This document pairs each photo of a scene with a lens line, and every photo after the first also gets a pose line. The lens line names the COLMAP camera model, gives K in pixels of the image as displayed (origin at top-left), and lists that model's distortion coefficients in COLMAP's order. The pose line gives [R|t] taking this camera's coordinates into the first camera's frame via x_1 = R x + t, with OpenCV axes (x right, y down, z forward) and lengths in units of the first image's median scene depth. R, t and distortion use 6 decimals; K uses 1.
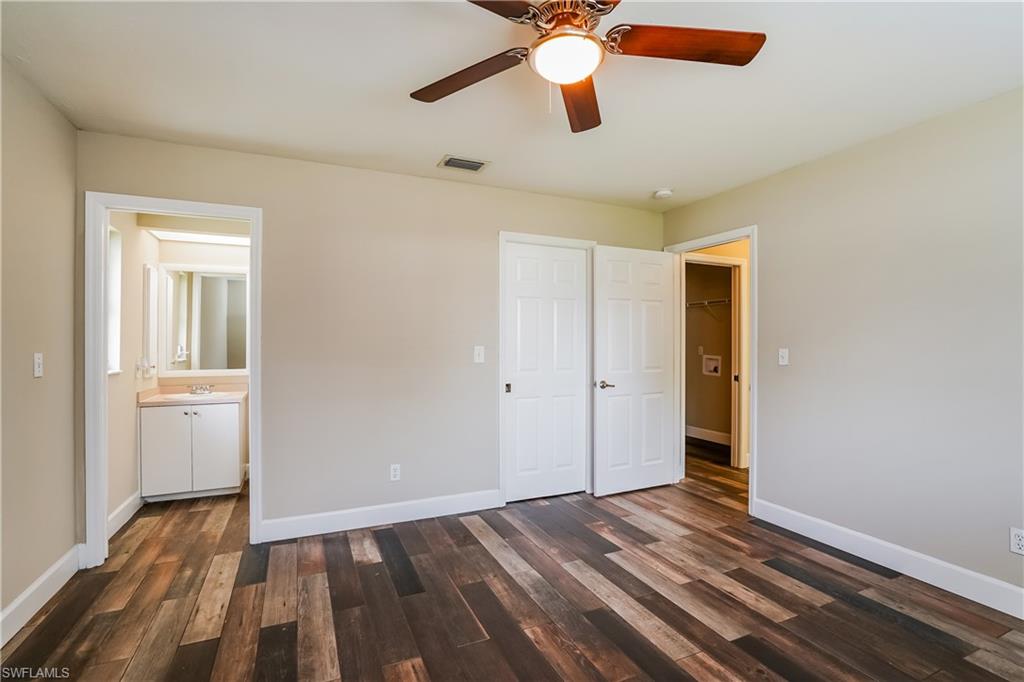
lens RADIAL K [[472.4, 0, 511.3], [0, 472.4, 348.6], [0, 0, 1]] dist [-0.030303, 0.016396]
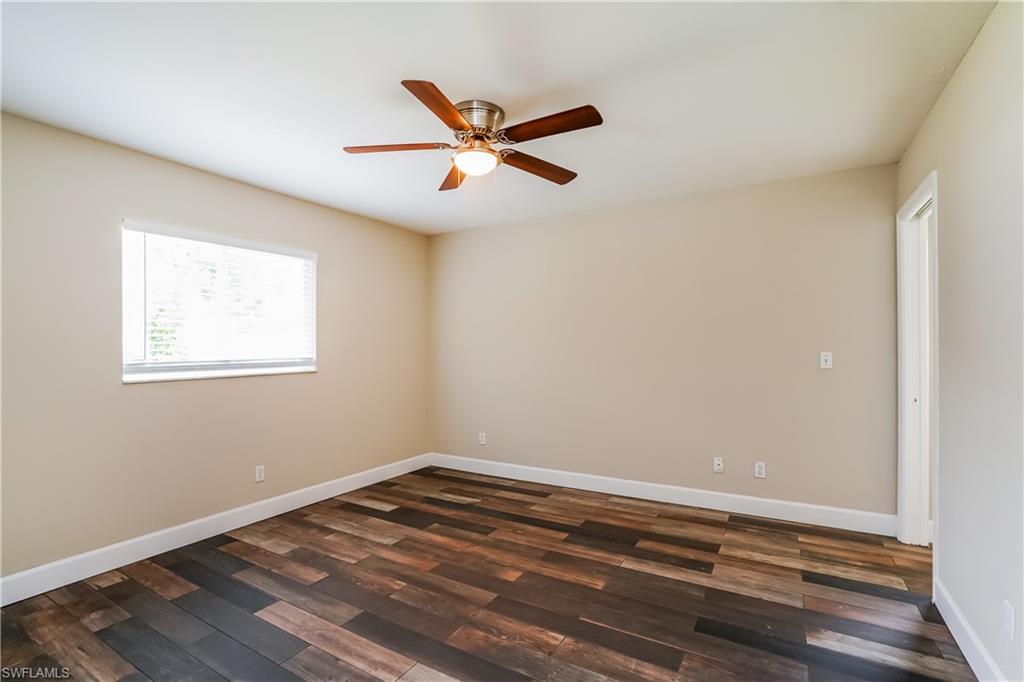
lens RADIAL K [[472.4, 0, 511.3], [0, 472.4, 348.6], [0, 0, 1]] dist [-0.030303, 0.016396]
pose [[-0.820507, 0.004000, -0.571623, 0.583286], [-0.001777, 0.999953, 0.009549, -0.015592], [0.571634, 0.008851, -0.820461, 1.489095]]
